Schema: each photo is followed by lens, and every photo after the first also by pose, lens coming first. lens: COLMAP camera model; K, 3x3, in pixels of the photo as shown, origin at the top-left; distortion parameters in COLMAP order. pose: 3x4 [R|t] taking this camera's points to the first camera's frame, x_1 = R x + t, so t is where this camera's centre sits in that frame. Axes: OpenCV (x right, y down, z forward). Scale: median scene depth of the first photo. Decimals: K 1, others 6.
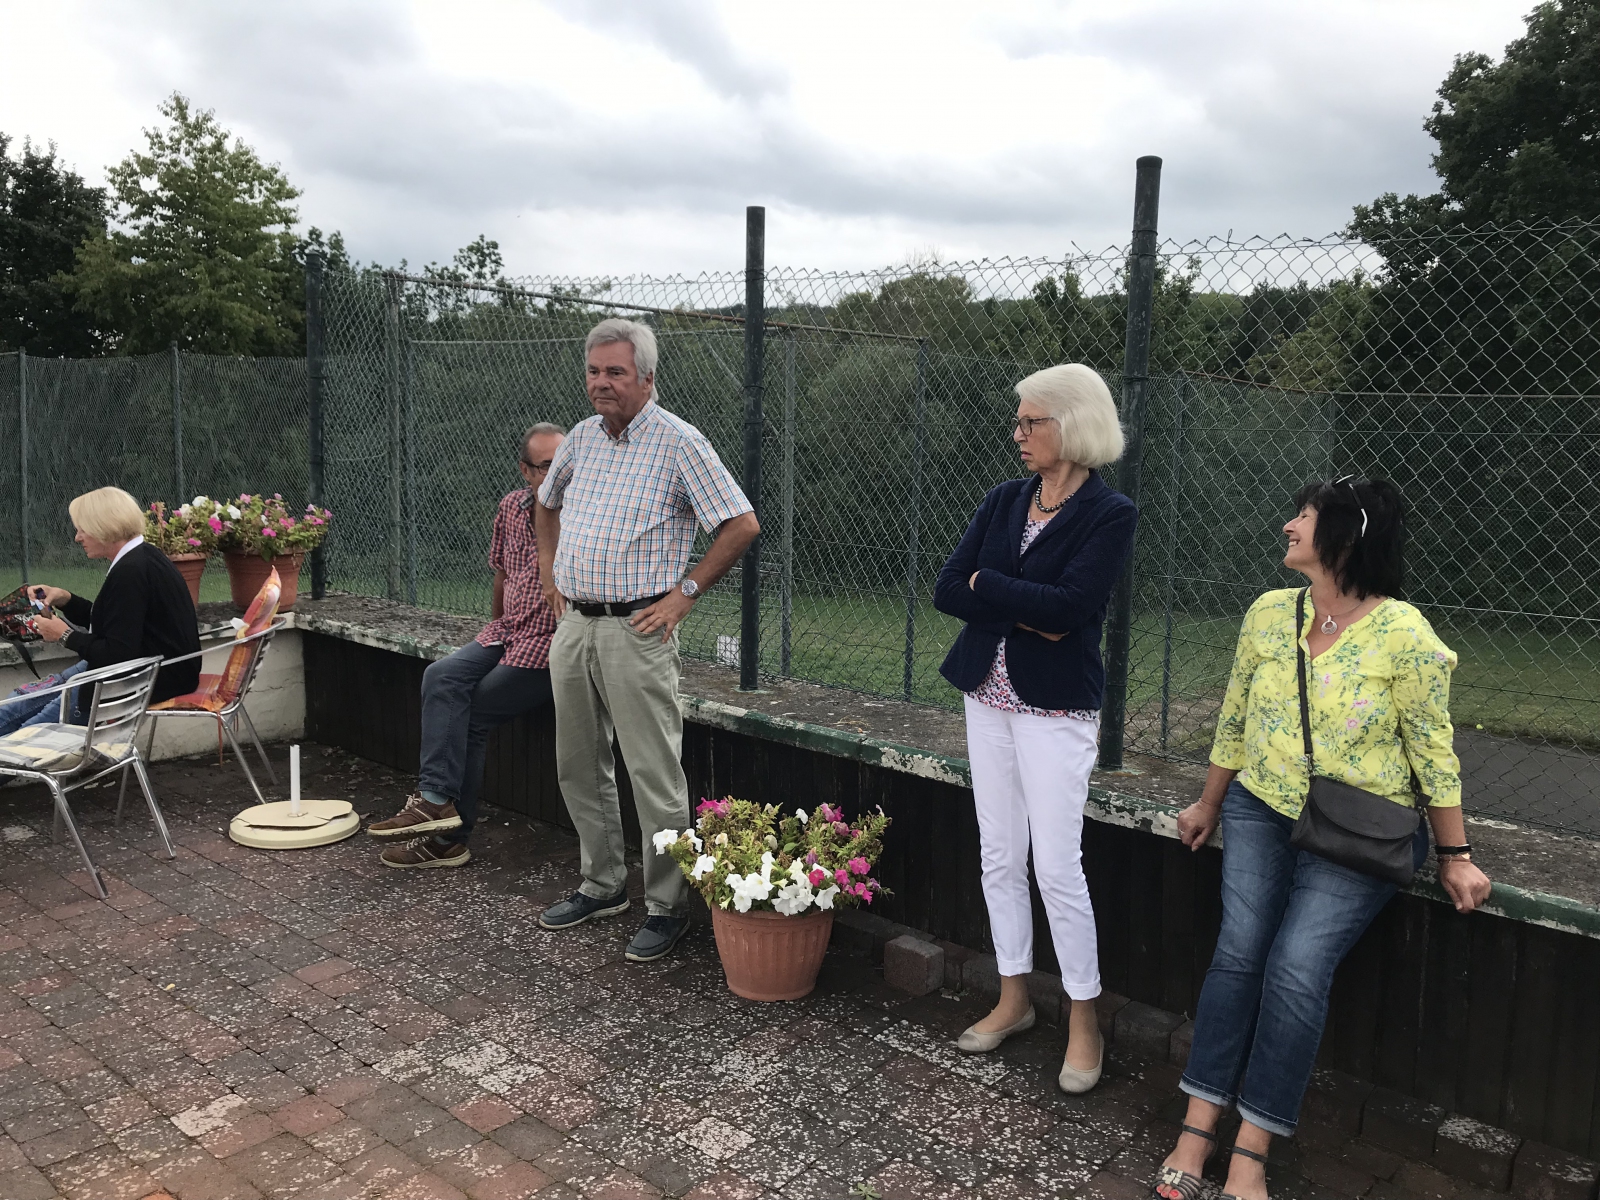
lens RADIAL K [[1312.0, 0, 798.5], [0, 1312.0, 607.4], [0, 0, 1]] dist [0.042572, -0.057818]
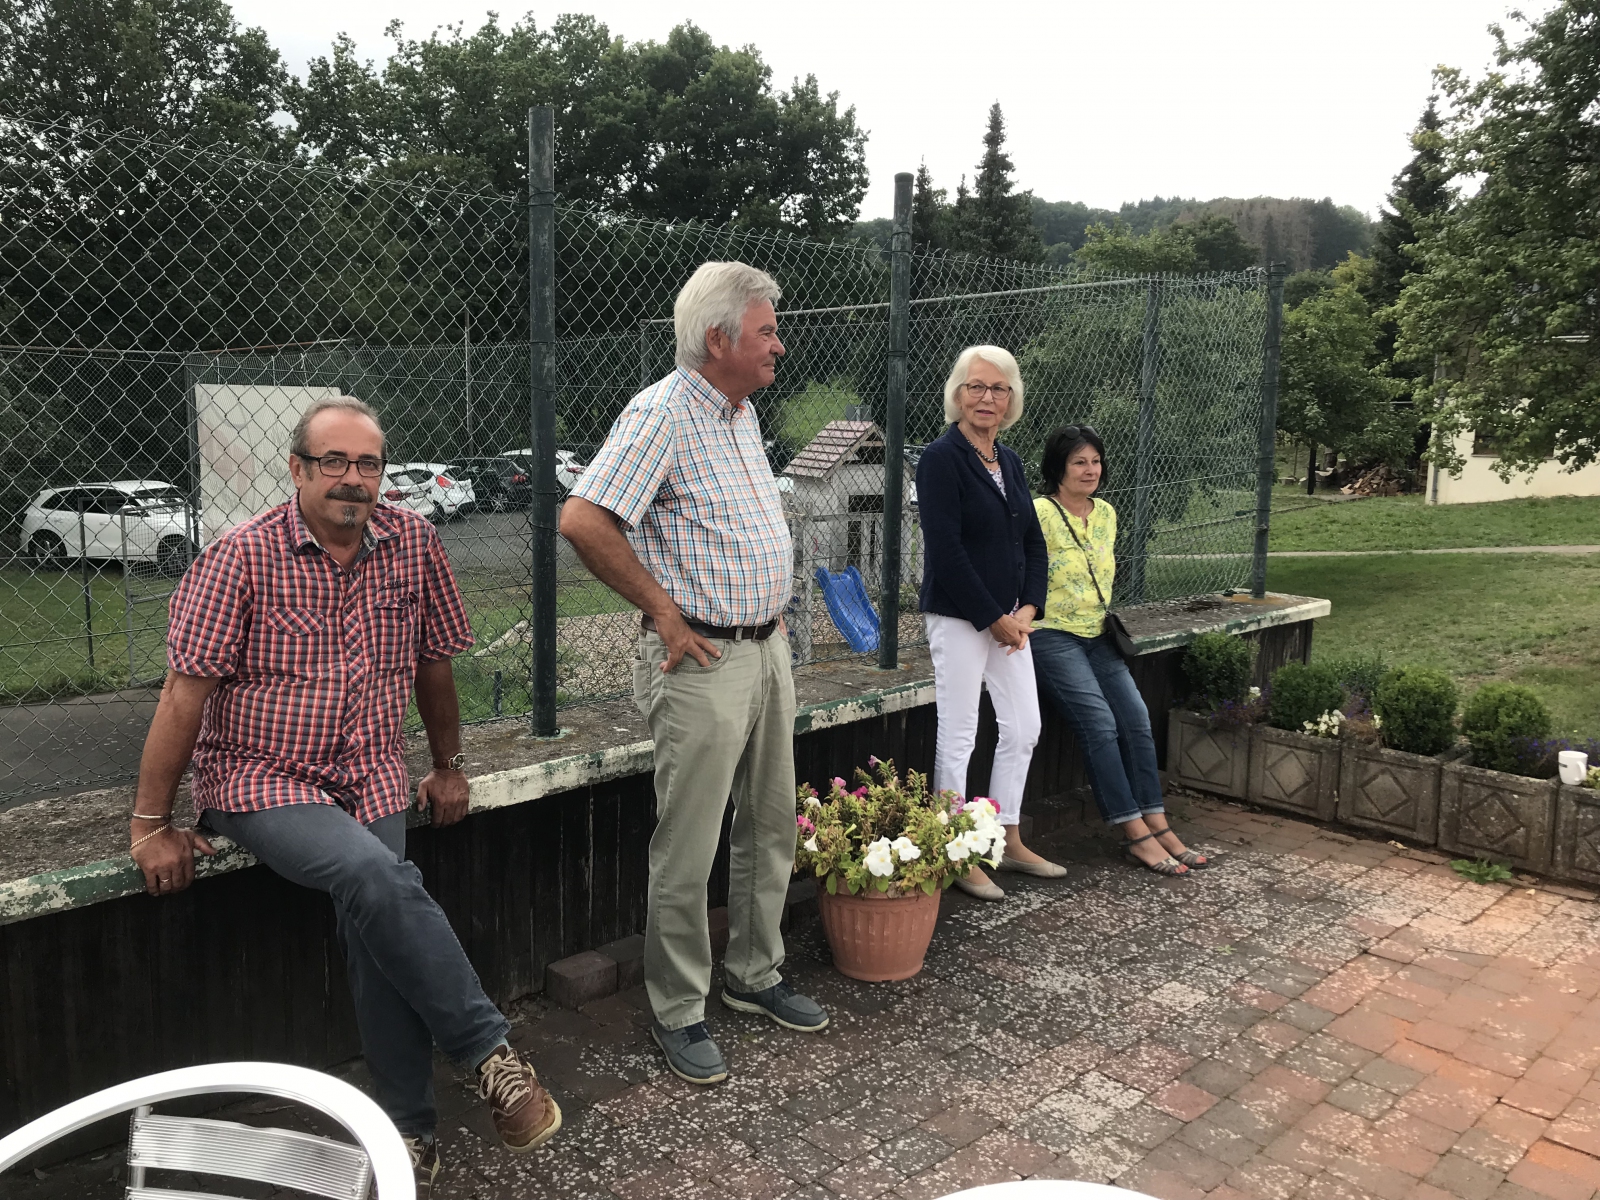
lens RADIAL K [[1312.0, 0, 797.9], [0, 1312.0, 588.9], [0, 0, 1]] dist [0.042572, -0.057818]
pose [[0.096383, -0.166478, 0.981323, -1.060943], [0.140903, 0.978267, 0.152121, -0.165177], [-0.985321, 0.123610, 0.117745, 1.015974]]
